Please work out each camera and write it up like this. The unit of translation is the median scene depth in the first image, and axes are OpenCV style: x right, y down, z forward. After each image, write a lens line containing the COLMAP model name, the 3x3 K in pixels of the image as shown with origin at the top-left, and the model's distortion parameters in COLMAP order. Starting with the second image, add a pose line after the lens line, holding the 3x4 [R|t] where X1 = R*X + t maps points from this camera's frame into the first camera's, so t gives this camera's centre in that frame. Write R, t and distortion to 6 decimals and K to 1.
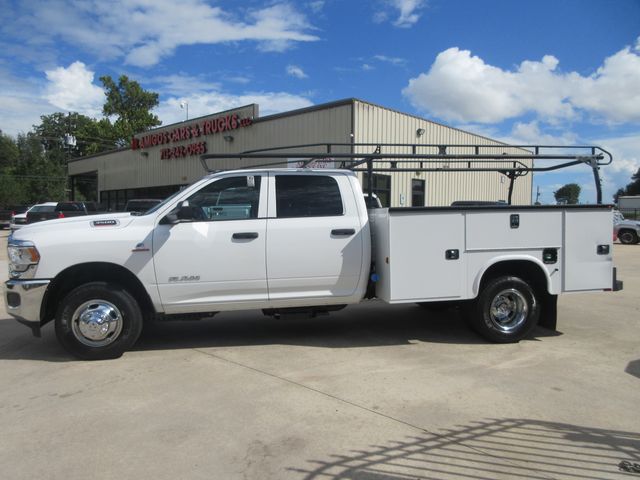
lens RADIAL K [[498.8, 0, 320.0], [0, 498.8, 240.0], [0, 0, 1]] dist [0.009217, 0.006124]
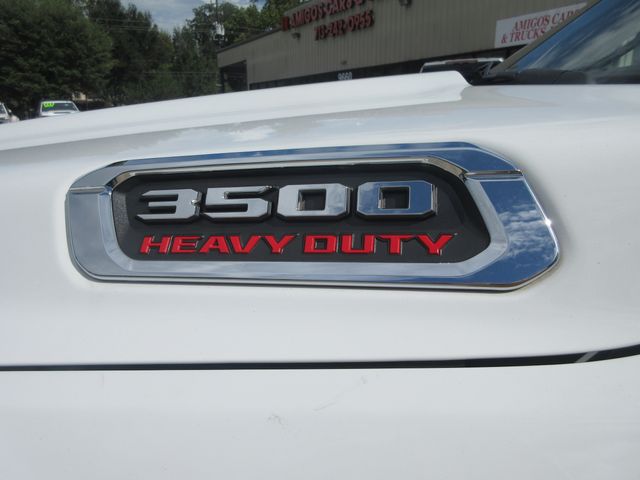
lens RADIAL K [[474.7, 0, 320.0], [0, 474.7, 240.0], [0, 0, 1]] dist [-0.000354, 0.001091]
pose [[0.962174, 0.054882, -0.266849, -0.061020], [0.004734, 0.975983, 0.217795, -0.006756], [0.272393, -0.210820, 0.938806, 0.142147]]
